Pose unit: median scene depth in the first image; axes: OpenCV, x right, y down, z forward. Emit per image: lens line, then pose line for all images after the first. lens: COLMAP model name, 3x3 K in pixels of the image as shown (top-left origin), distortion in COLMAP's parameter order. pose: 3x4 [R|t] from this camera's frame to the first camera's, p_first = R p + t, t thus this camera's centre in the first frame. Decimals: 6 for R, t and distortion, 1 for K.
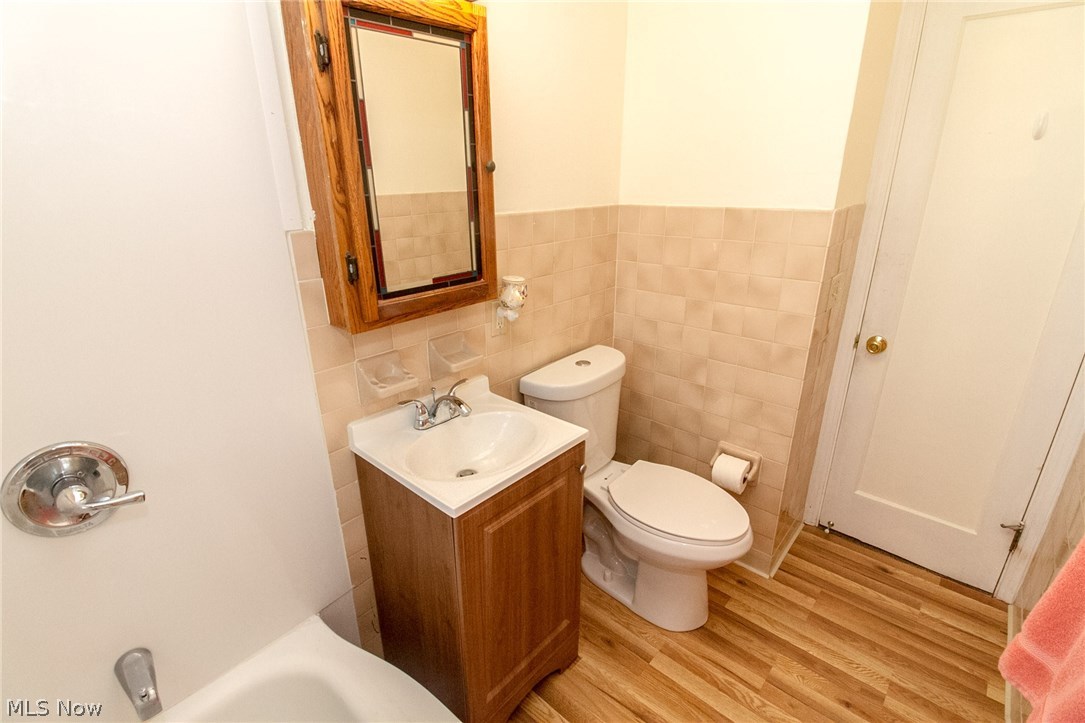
lens RADIAL K [[501.6, 0, 545.5], [0, 501.6, 357.1], [0, 0, 1]] dist [-0.007310, -0.008175]
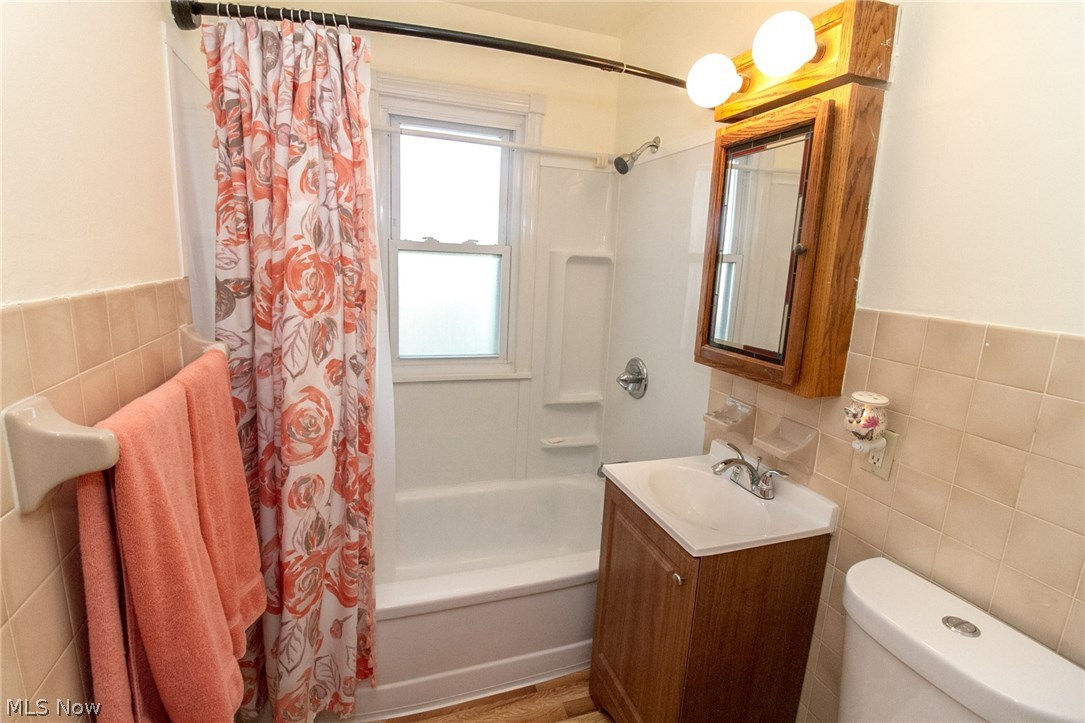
lens RADIAL K [[501.6, 0, 534.1], [0, 501.6, 359.5], [0, 0, 1]] dist [-0.007310, -0.008175]
pose [[-0.495212, 0.160638, -0.853792, 0.950088], [-0.334178, 0.871923, 0.357877, -0.362920], [0.801929, 0.462544, -0.378105, 1.029790]]
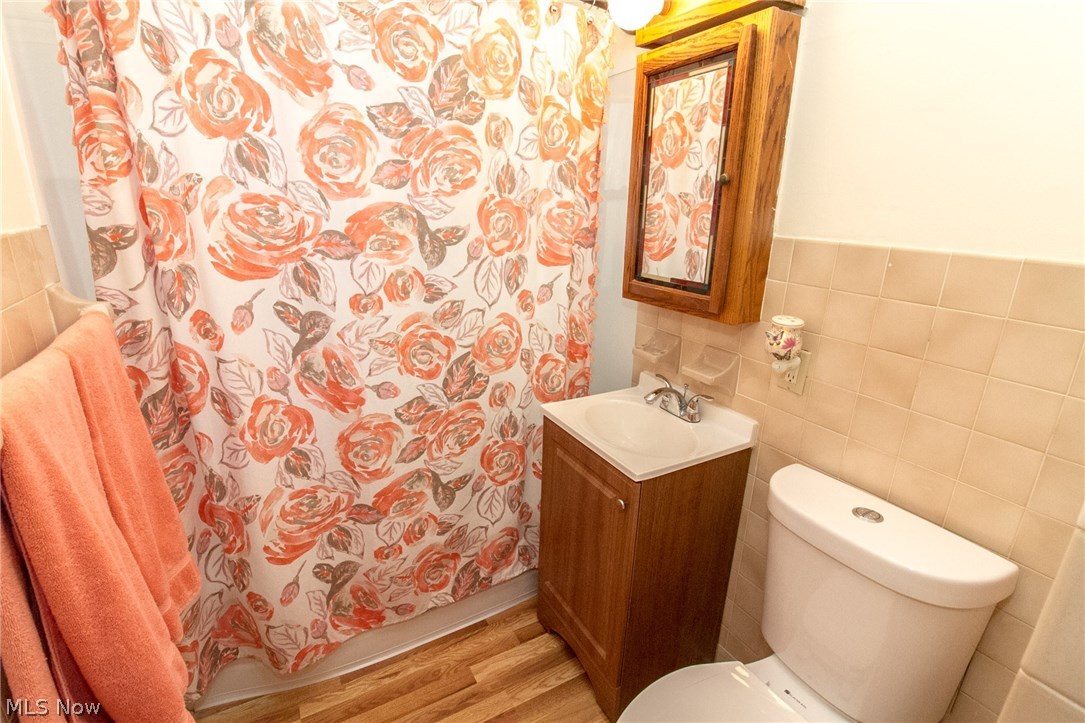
lens RADIAL K [[501.6, 0, 533.7], [0, 501.6, 359.8], [0, 0, 1]] dist [-0.007310, -0.008175]
pose [[-0.331517, 0.282381, -0.900199, 0.950024], [-0.342089, 0.853245, 0.393634, -0.332363], [0.879245, 0.438444, -0.186266, 0.988855]]
